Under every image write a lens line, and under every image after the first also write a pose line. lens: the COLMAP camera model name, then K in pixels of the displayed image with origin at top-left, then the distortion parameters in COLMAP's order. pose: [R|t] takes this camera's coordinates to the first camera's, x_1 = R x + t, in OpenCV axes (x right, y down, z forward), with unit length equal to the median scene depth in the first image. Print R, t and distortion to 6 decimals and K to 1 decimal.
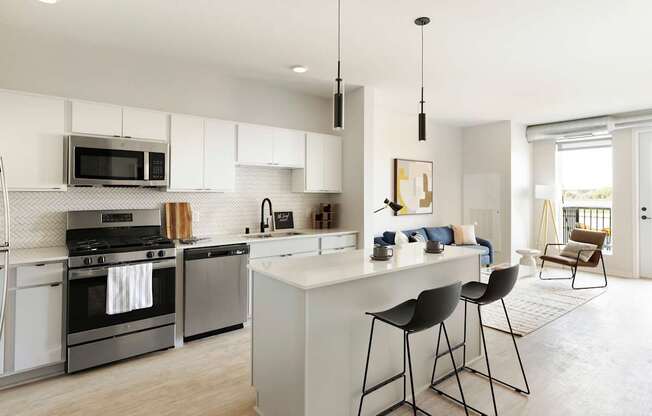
lens RADIAL K [[348.0, 0, 326.0], [0, 348.0, 208.0], [0, 0, 1]] dist [0.000870, 0.000028]
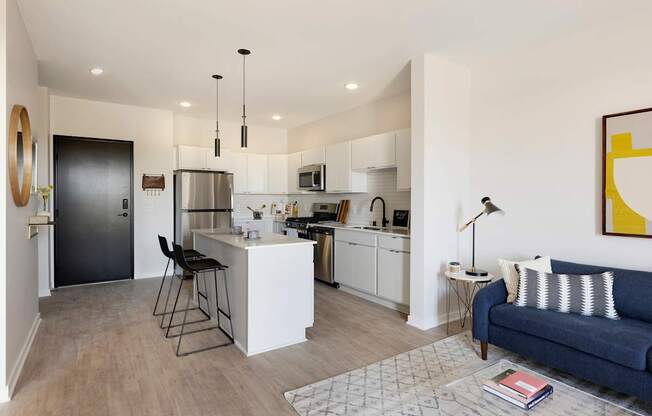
lens RADIAL K [[348.0, 0, 326.0], [0, 348.0, 208.0], [0, 0, 1]] dist [0.000870, 0.000028]
pose [[-0.077966, 0.019740, -0.996761, 1.149426], [-0.046957, 0.998622, 0.023450, -0.011590], [0.995850, 0.048634, -0.076932, 1.043602]]
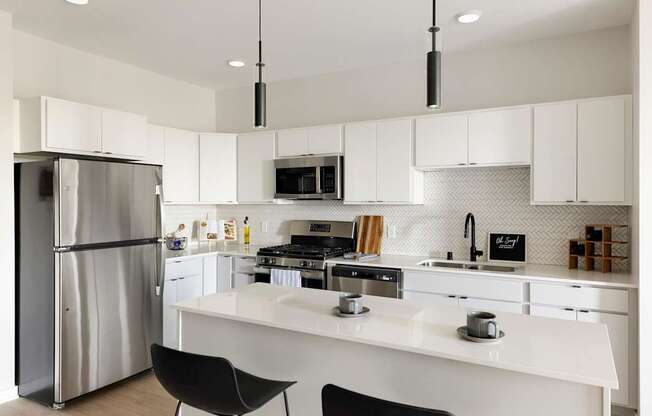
lens RADIAL K [[420.2, 0, 326.0], [0, 420.2, 208.0], [0, 0, 1]] dist [0.005131, 0.001213]
pose [[0.371523, 0.008982, -0.928380, 0.581526], [-0.037691, 0.999275, -0.005415, -0.025632], [0.927658, 0.037003, 0.371592, 0.469213]]
